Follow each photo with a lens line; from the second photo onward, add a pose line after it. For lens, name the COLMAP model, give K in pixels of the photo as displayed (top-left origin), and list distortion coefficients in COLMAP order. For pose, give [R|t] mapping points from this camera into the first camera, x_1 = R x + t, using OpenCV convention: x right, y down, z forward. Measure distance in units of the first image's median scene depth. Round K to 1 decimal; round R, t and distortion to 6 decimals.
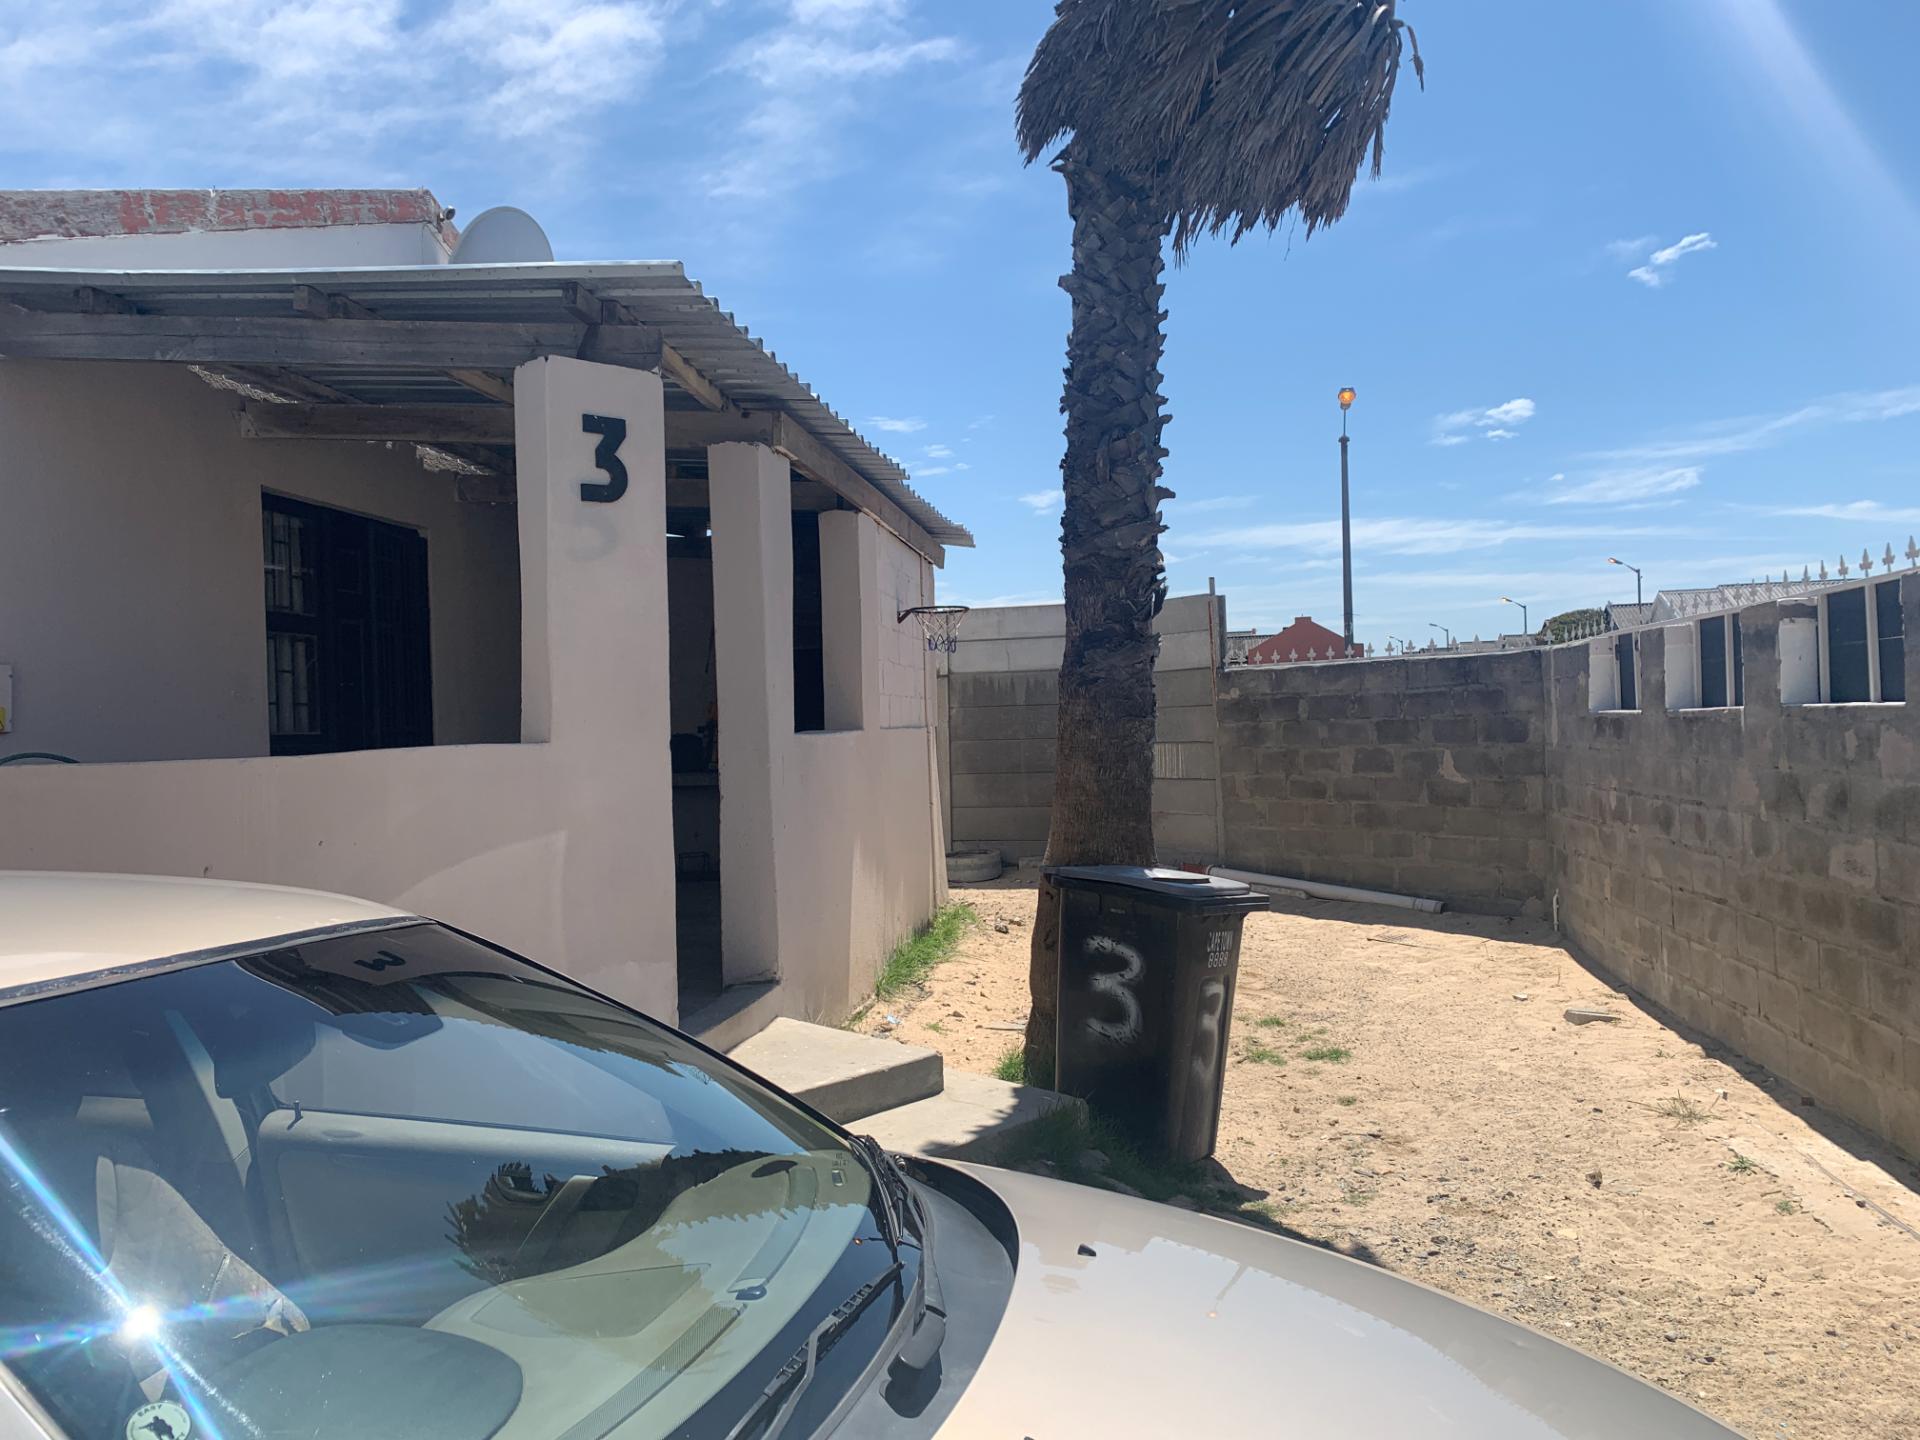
lens RADIAL K [[1464.4, 0, 961.3], [0, 1464.4, 744.3], [0, 0, 1]] dist [0.052586, -0.061731]
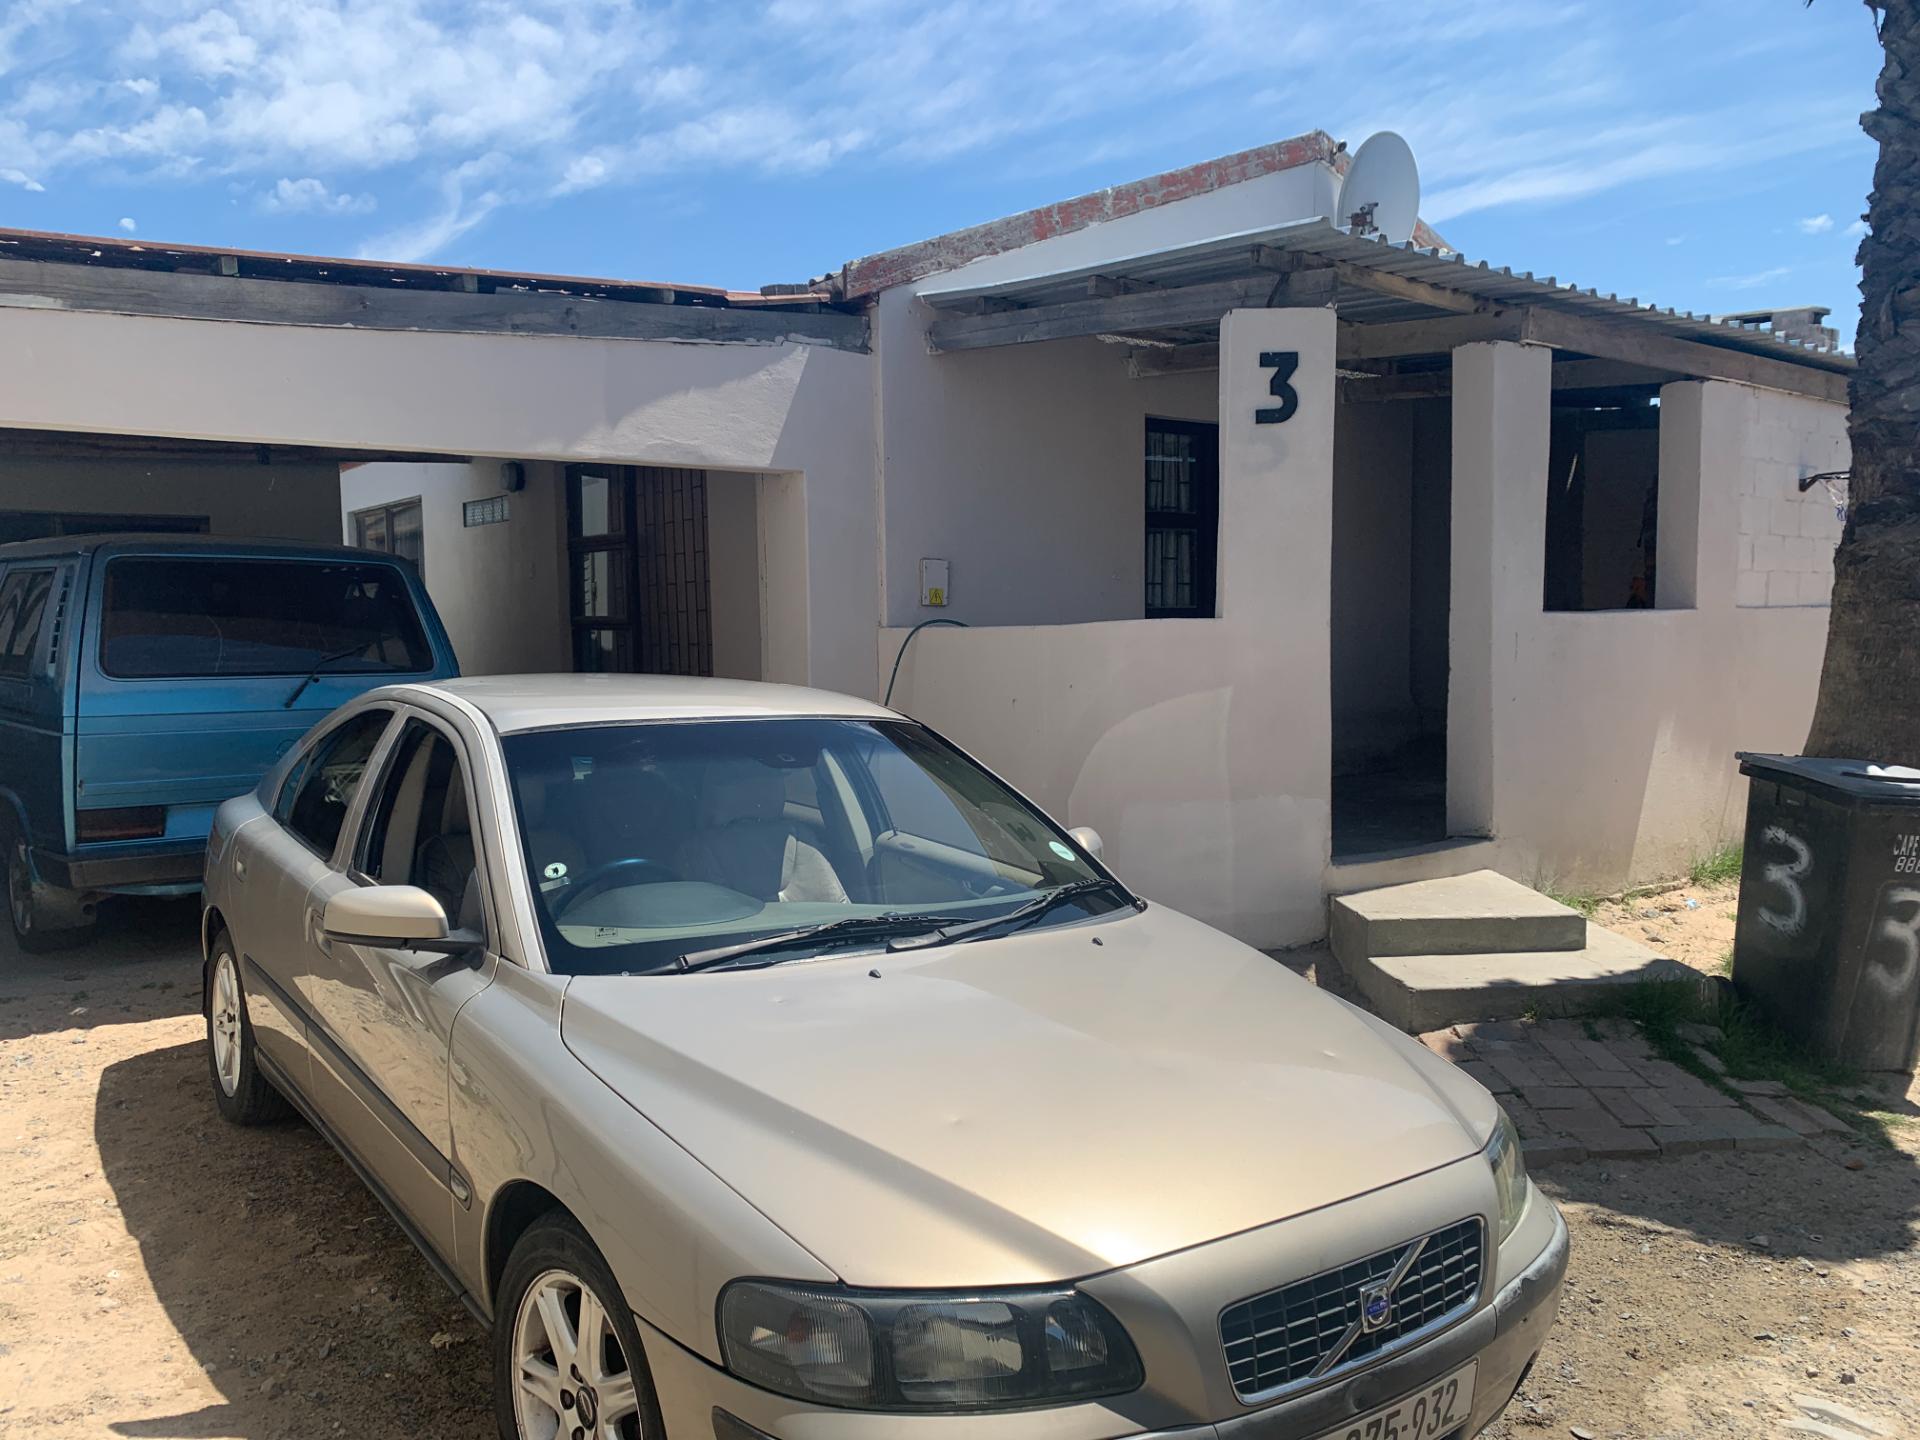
lens RADIAL K [[1464.4, 0, 937.6], [0, 1464.4, 755.4], [0, 0, 1]] dist [0.052586, -0.061731]
pose [[0.728529, 0.082160, -0.680070, 0.323503], [-0.017167, 0.994659, 0.101776, -0.006005], [0.684800, -0.062472, 0.726048, -0.086125]]
